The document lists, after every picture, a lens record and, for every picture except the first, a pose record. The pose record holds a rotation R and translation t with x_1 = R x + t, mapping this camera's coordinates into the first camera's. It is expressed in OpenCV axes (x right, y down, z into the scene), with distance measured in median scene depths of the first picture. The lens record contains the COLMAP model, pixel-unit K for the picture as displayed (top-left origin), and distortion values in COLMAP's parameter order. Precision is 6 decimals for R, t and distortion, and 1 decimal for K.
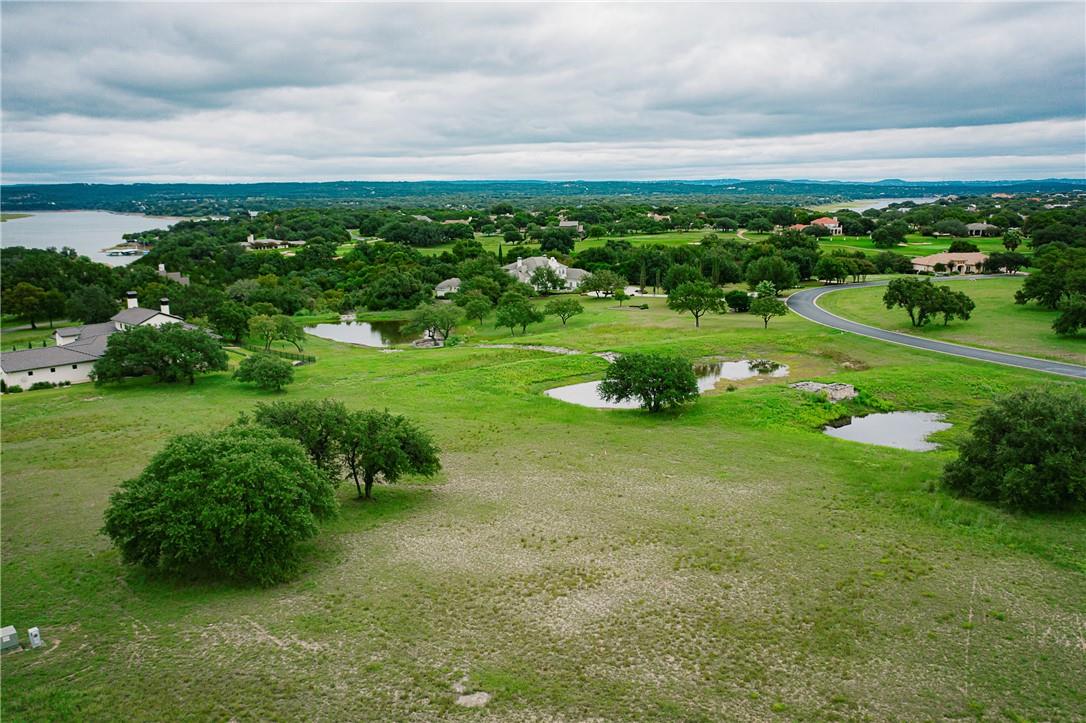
lens RADIAL K [[858.6, 0, 544.6], [0, 858.6, 360.8], [0, 0, 1]] dist [-0.014877, 0.010375]
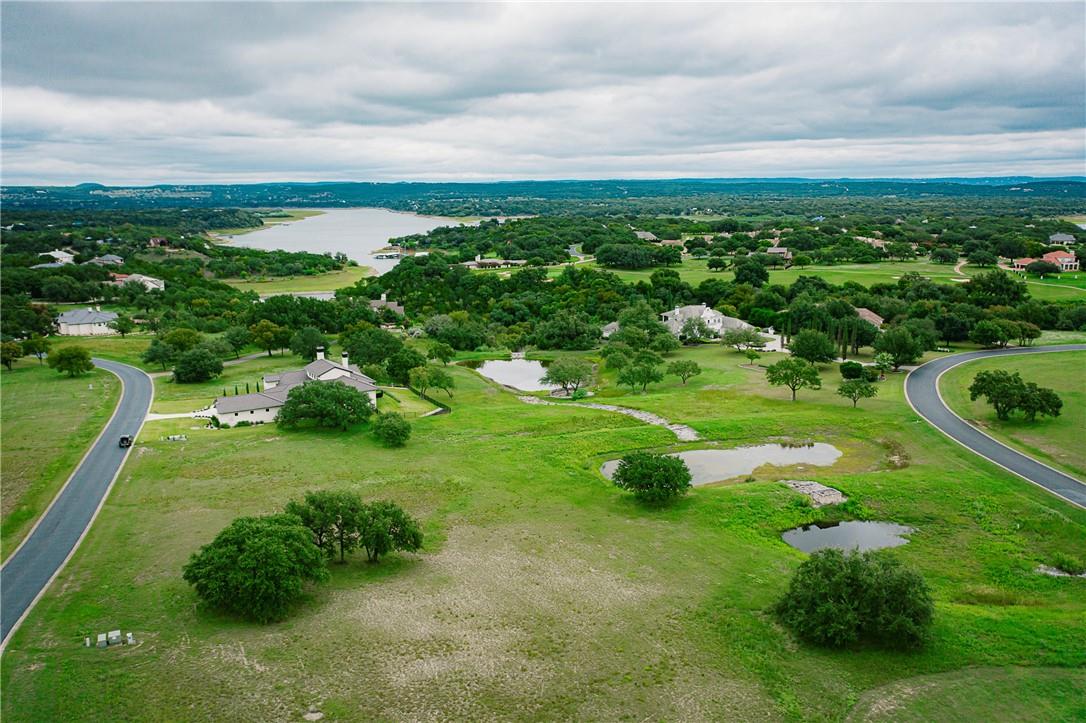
lens RADIAL K [[858.6, 0, 543.1], [0, 858.6, 357.1], [0, 0, 1]] dist [-0.014877, 0.010375]
pose [[0.957256, 0.056820, -0.283607, 0.160892], [-0.056919, 0.998348, 0.007898, -0.074834], [0.283587, 0.008582, 0.958908, -0.110082]]
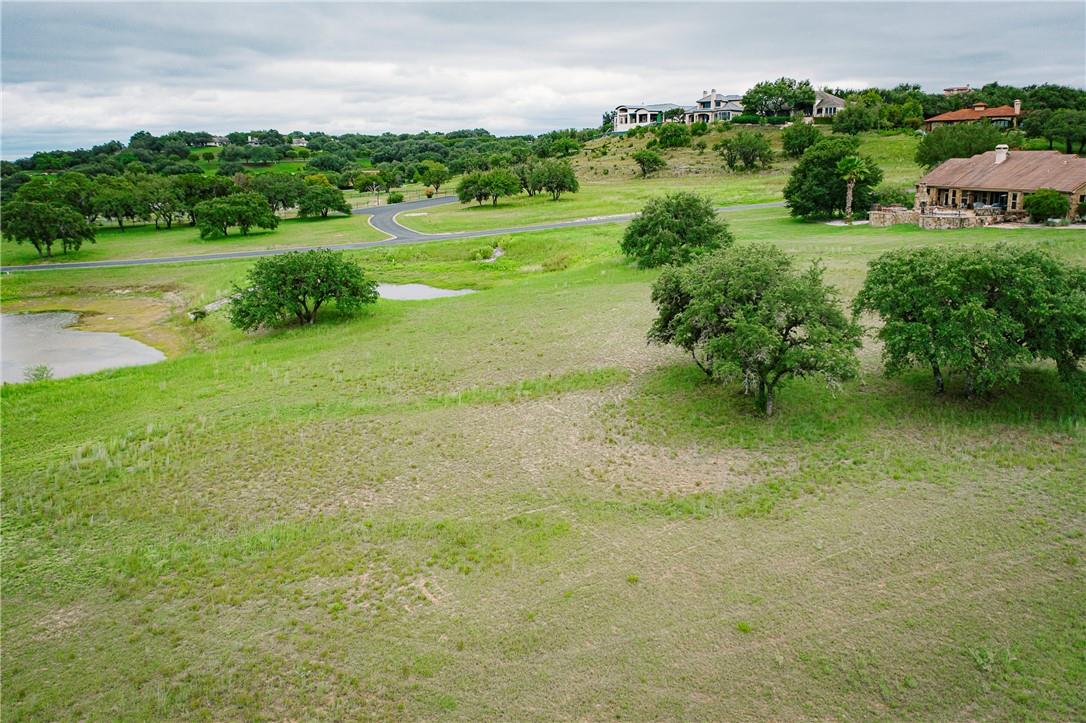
lens RADIAL K [[858.6, 0, 543.9], [0, 858.6, 358.0], [0, 0, 1]] dist [-0.014877, 0.010375]
pose [[0.037299, -0.215375, 0.975819, -0.330842], [0.202942, 0.957782, 0.203637, -0.014478], [-0.978480, 0.190439, 0.079432, 0.380630]]
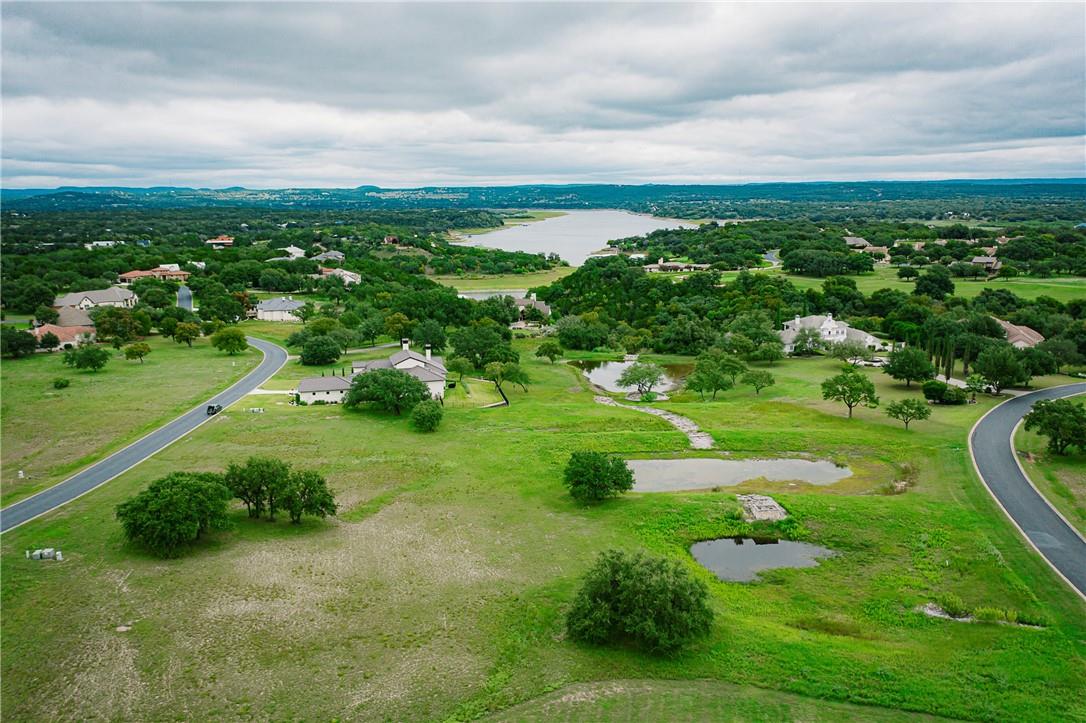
lens RADIAL K [[858.6, 0, 540.5], [0, 858.6, 346.1], [0, 0, 1]] dist [-0.014877, 0.010375]
pose [[0.836690, 0.097535, -0.538922, 0.370522], [-0.105428, 0.994294, 0.016269, -0.090929], [0.537434, 0.043205, 0.842198, -0.057776]]
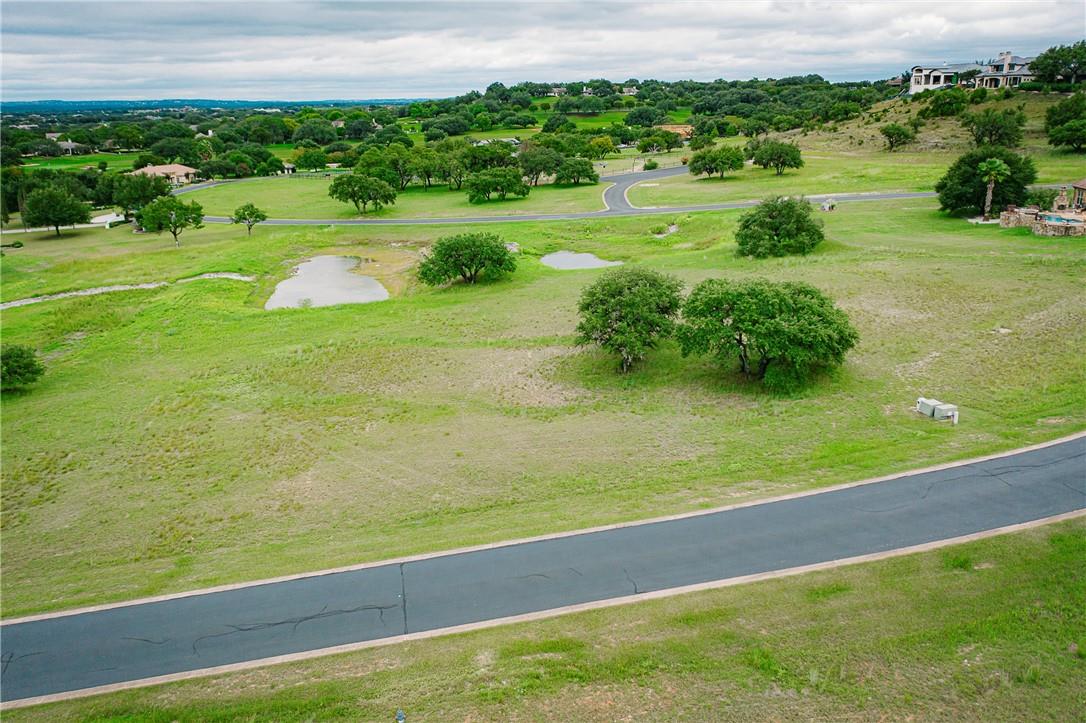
lens RADIAL K [[858.6, 0, 541.8], [0, 858.6, 352.2], [0, 0, 1]] dist [-0.014877, 0.010375]
pose [[0.424203, -0.250897, 0.870117, -0.450424], [0.183885, 0.964700, 0.188521, -0.027650], [-0.886701, 0.080030, 0.455364, 0.203580]]
